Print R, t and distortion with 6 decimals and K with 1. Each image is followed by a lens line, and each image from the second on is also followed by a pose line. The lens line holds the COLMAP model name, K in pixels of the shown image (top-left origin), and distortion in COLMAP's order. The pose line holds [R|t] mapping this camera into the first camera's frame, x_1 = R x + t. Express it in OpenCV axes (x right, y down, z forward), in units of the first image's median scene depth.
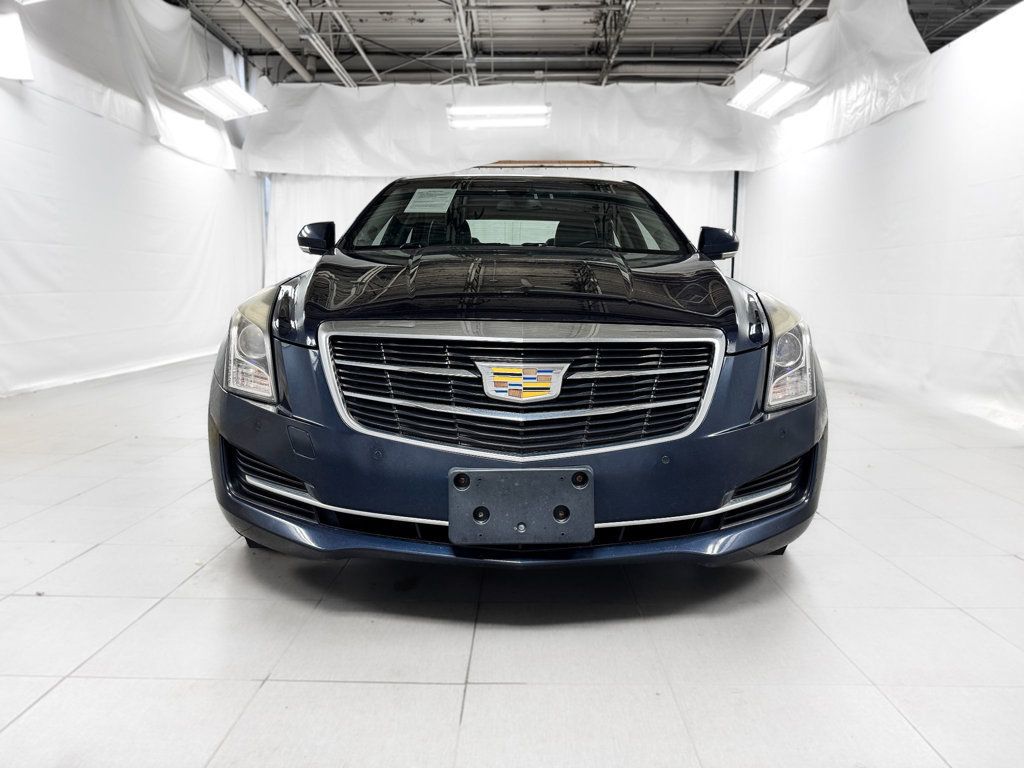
lens RADIAL K [[738.3, 0, 511.6], [0, 738.3, 386.3], [0, 0, 1]] dist [0.023759, -0.023473]
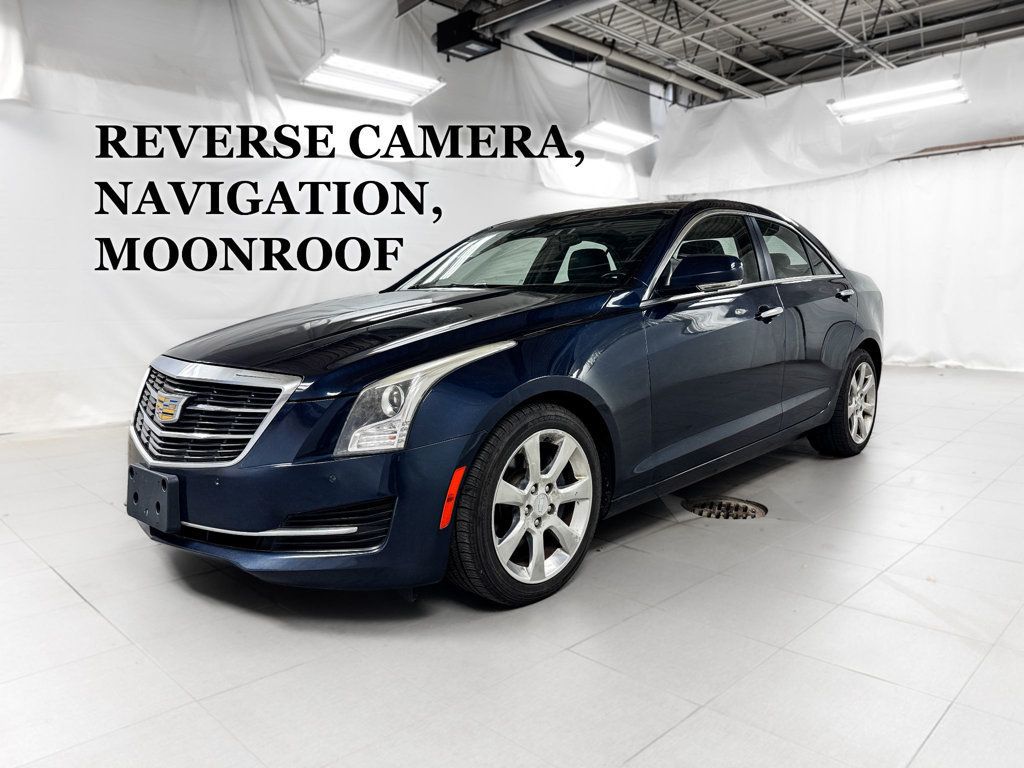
lens RADIAL K [[738.3, 0, 510.5], [0, 738.3, 385.0], [0, 0, 1]] dist [0.023759, -0.023473]
pose [[0.727661, 0.067254, -0.682631, 0.249381], [-0.072984, 0.997124, 0.020439, -0.021853], [0.682043, 0.034949, 0.730477, 0.075819]]
